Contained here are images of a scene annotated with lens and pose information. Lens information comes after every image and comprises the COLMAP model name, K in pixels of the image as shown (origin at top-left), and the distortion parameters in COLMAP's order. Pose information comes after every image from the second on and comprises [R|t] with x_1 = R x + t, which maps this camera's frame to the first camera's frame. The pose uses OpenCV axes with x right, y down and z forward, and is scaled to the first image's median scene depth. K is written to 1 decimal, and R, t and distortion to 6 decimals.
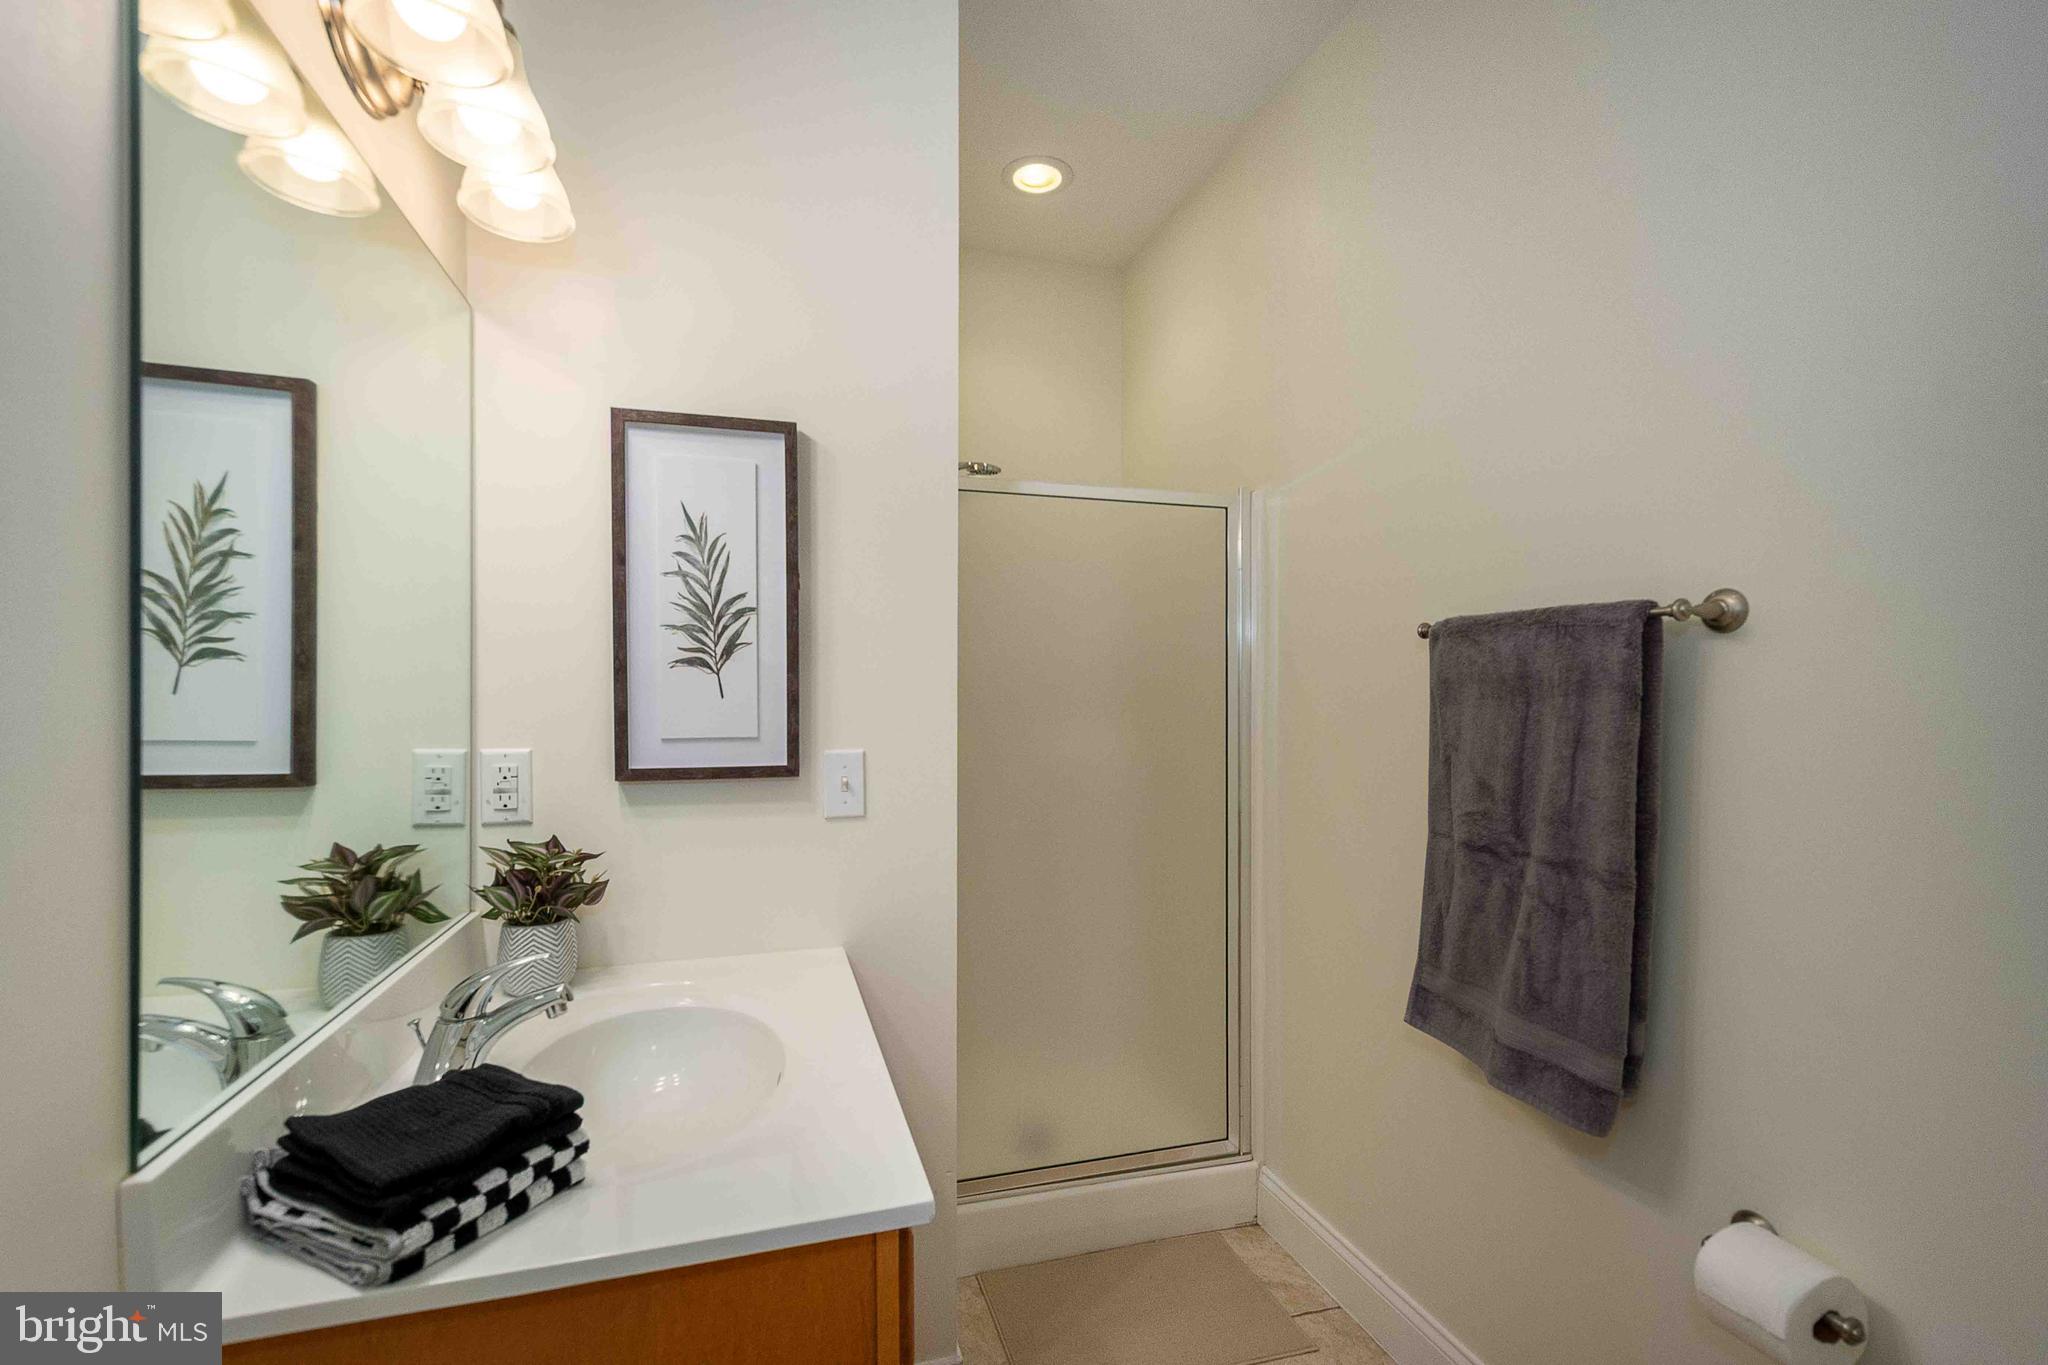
lens RADIAL K [[900.3, 0, 1024.3], [0, 900.3, 694.3], [0, 0, 1]] dist [0.010273, -0.004063]
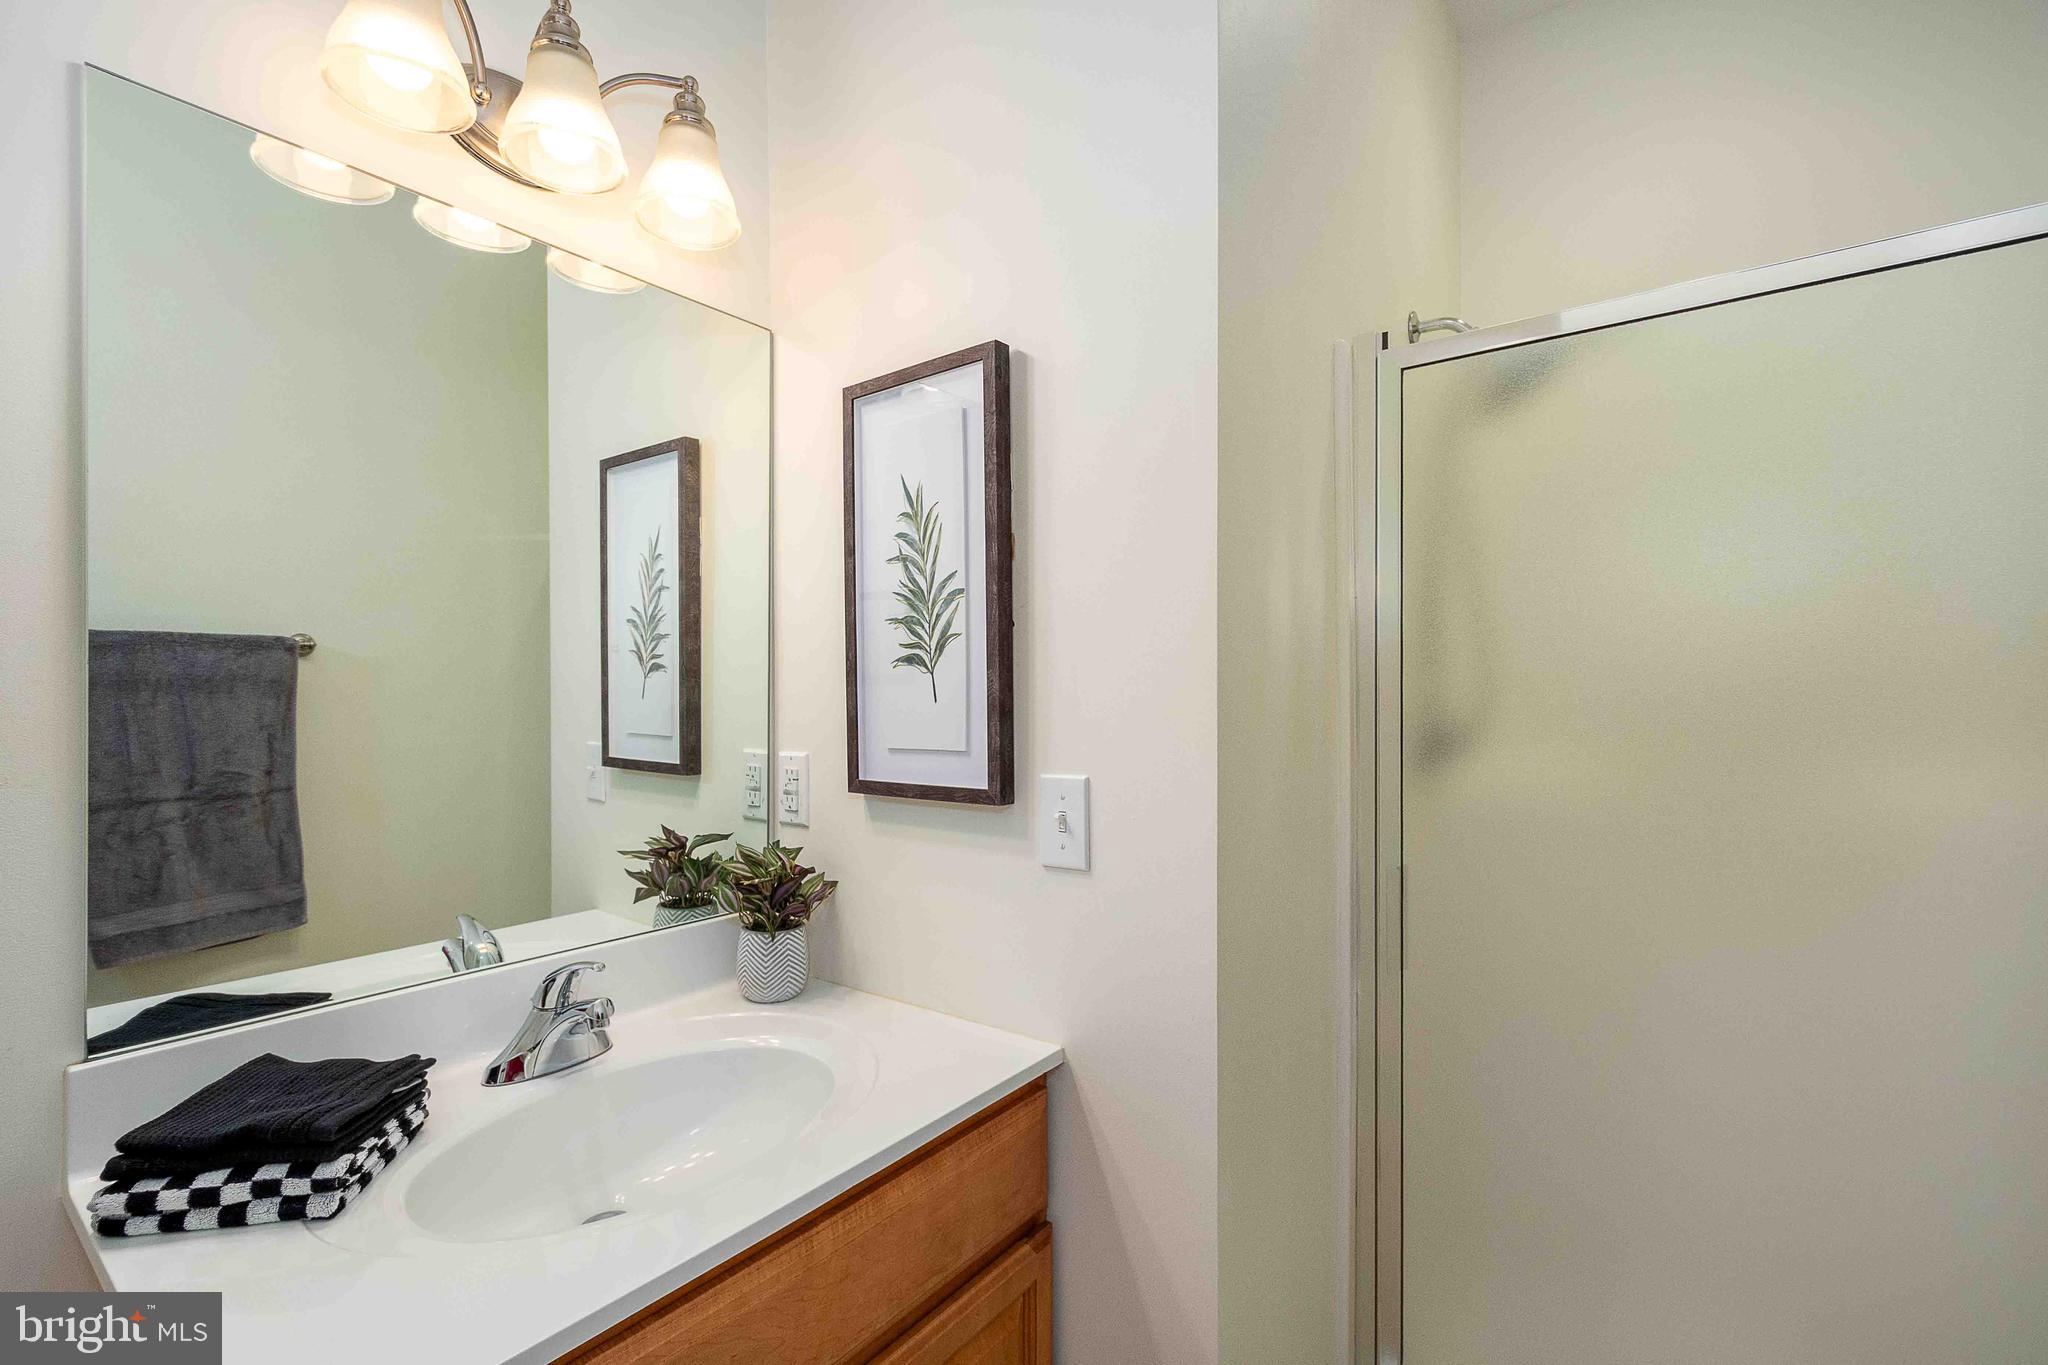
lens RADIAL K [[900.3, 0, 1020.8], [0, 900.3, 695.5], [0, 0, 1]] dist [0.010273, -0.004063]
pose [[0.581047, -0.007321, -0.813837, 0.388081], [0.000257, 0.999961, -0.008812, 0.005719], [0.813870, 0.004912, 0.581026, 0.589270]]
